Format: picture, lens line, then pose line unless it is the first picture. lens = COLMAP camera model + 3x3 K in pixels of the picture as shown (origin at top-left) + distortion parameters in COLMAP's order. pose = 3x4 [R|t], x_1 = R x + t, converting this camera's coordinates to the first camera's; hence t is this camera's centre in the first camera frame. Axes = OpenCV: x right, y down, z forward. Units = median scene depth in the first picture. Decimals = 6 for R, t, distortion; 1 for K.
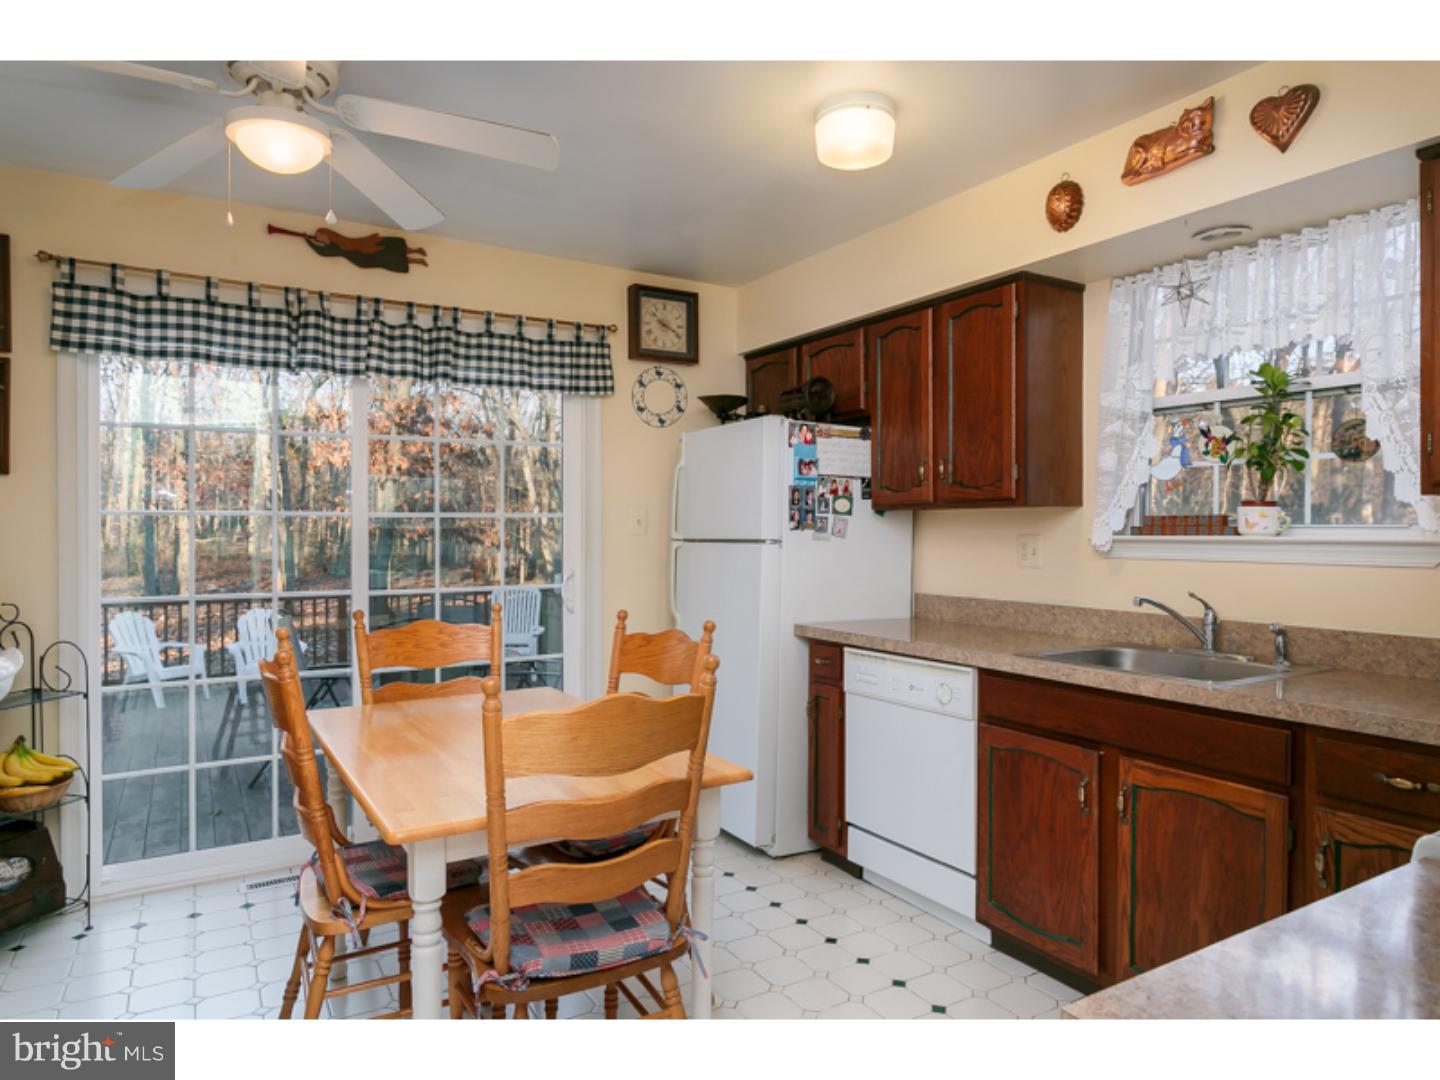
lens RADIAL K [[887.2, 0, 721.6], [0, 887.2, 538.3], [0, 0, 1]] dist [-0.001012, -0.000053]
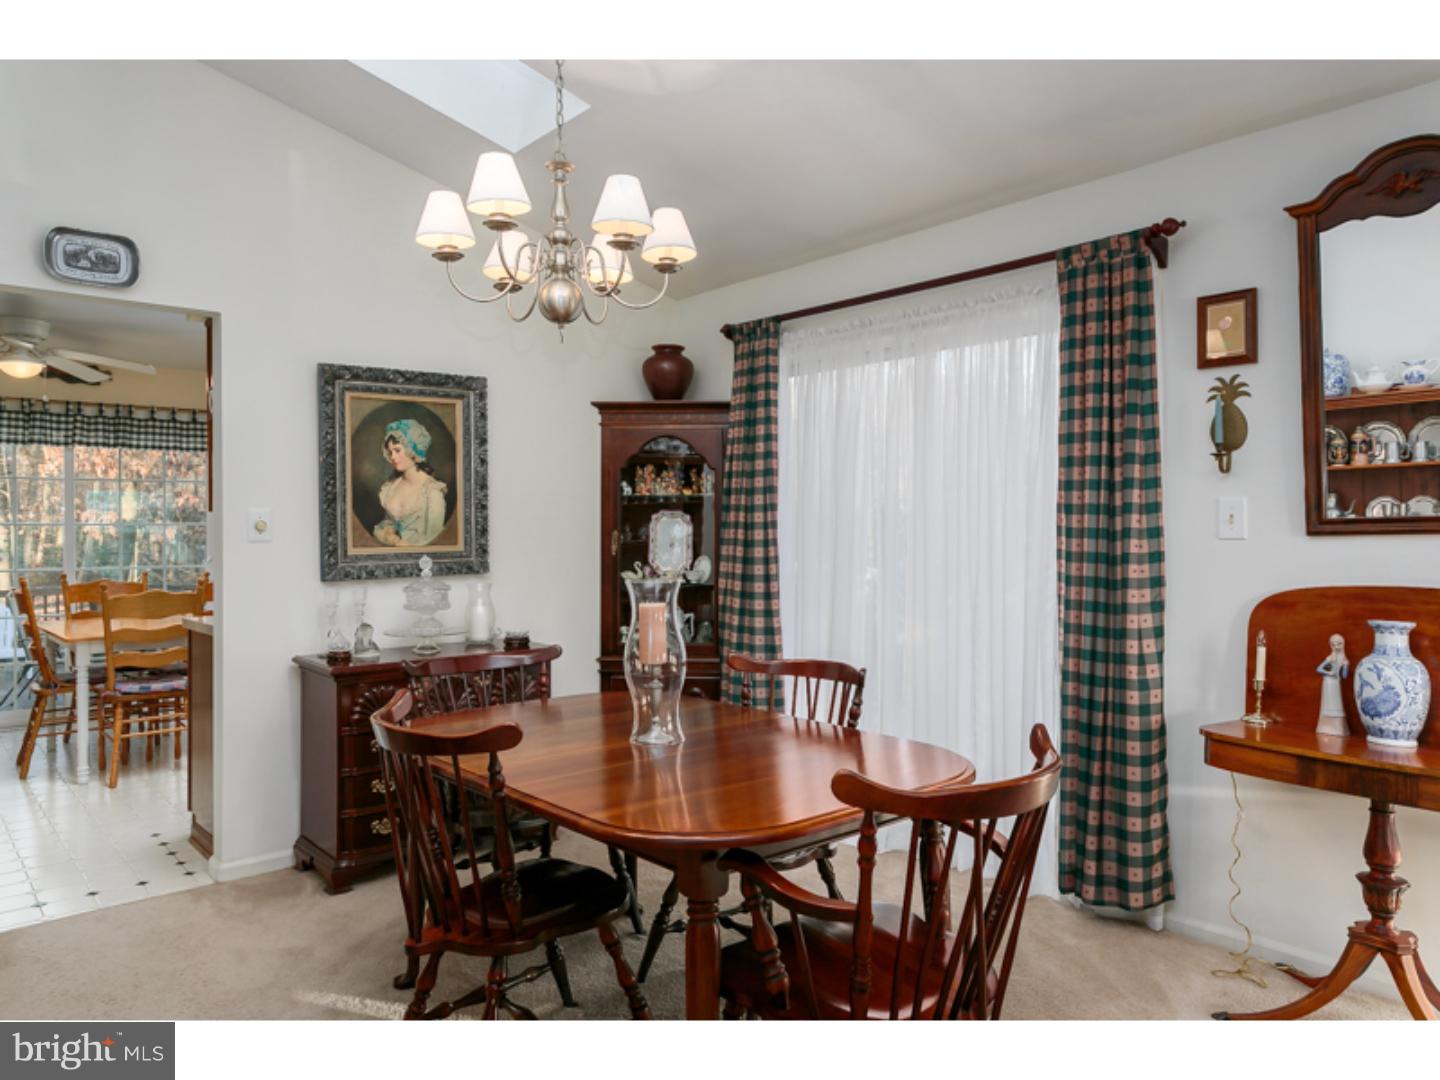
lens RADIAL K [[975.7, 0, 720.9], [0, 975.7, 538.1], [0, 0, 1]] dist [0.007289, 0.000860]
pose [[0.985631, -0.005566, 0.168818, 0.526495], [0.006208, 0.999975, -0.003274, 0.013759], [-0.168796, 0.004275, 0.985642, -1.106041]]
